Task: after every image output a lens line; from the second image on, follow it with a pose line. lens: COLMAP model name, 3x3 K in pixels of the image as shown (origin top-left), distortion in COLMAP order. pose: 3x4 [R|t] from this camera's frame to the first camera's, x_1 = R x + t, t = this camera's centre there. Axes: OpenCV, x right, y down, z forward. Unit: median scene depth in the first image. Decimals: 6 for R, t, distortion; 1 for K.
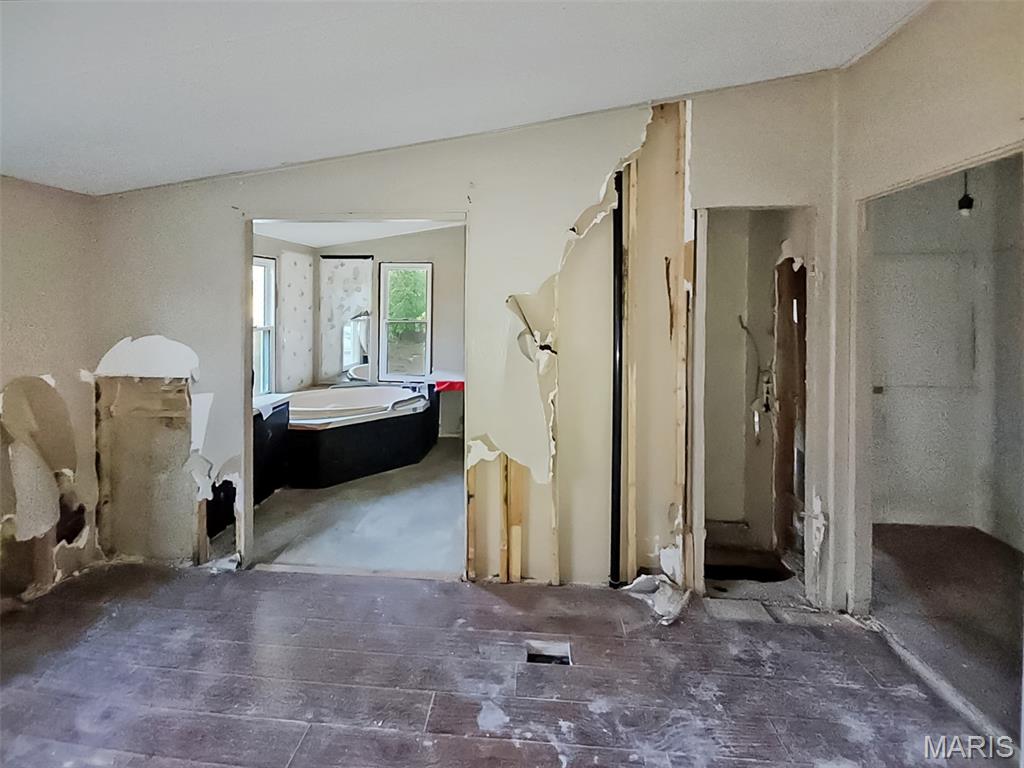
lens RADIAL K [[510.8, 0, 511.0], [0, 510.8, 308.5], [0, 0, 1]] dist [0.016055, -0.000490]
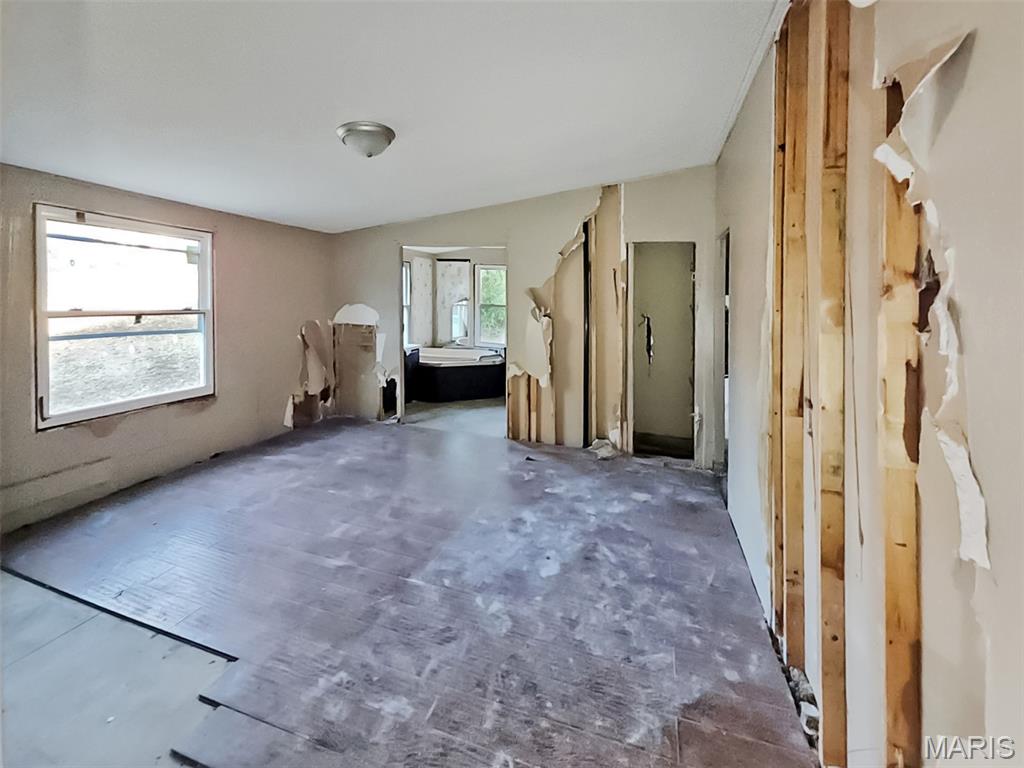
lens RADIAL K [[444.7, 0, 512.0], [0, 444.7, 384.0], [0, 0, 1]] dist [-0.000070, -0.000017]
pose [[0.980698, 0.063685, -0.184869, 0.230916], [-0.028782, 0.982191, 0.185669, 0.017825], [0.193401, -0.176764, 0.965065, -0.594580]]
